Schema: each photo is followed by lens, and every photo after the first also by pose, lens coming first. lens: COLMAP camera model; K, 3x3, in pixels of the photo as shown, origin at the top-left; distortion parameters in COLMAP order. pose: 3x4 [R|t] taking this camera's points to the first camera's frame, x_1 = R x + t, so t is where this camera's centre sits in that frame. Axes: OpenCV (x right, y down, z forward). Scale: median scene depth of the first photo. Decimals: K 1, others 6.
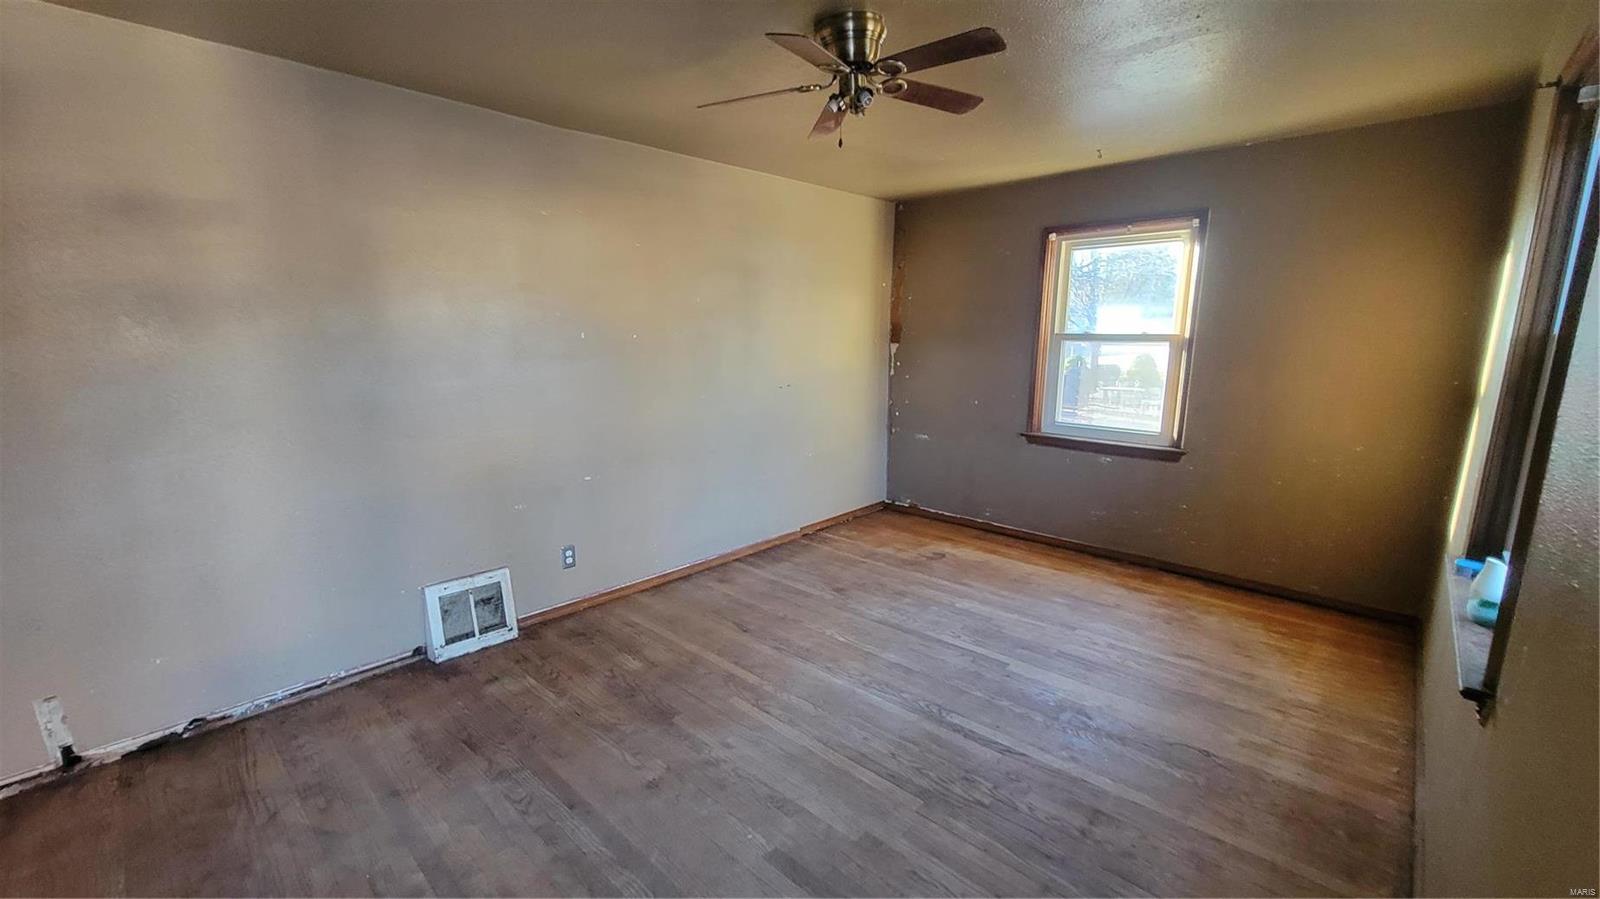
lens RADIAL K [[653.2, 0, 791.3], [0, 653.2, 453.6], [0, 0, 1]] dist [0.009059, -0.000031]
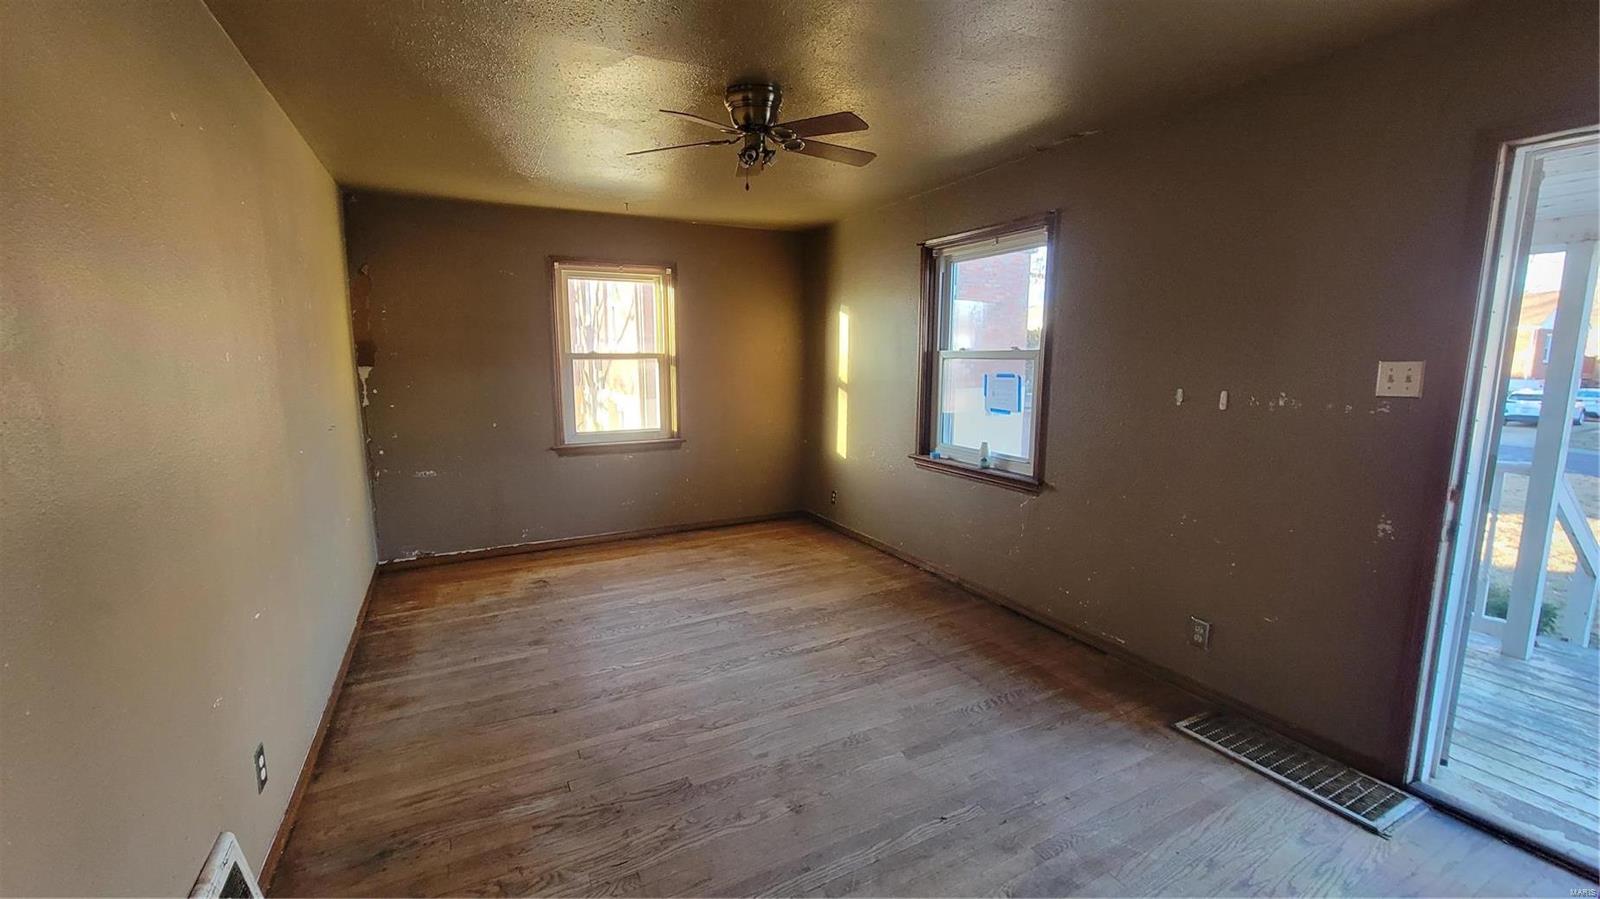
lens RADIAL K [[653.2, 0, 792.7], [0, 653.2, 448.4], [0, 0, 1]] dist [0.009059, -0.000031]
pose [[0.331718, -0.139565, 0.932998, -0.583781], [0.178868, 0.980361, 0.083055, -0.057204], [-0.926266, 0.139333, 0.350167, 0.327029]]
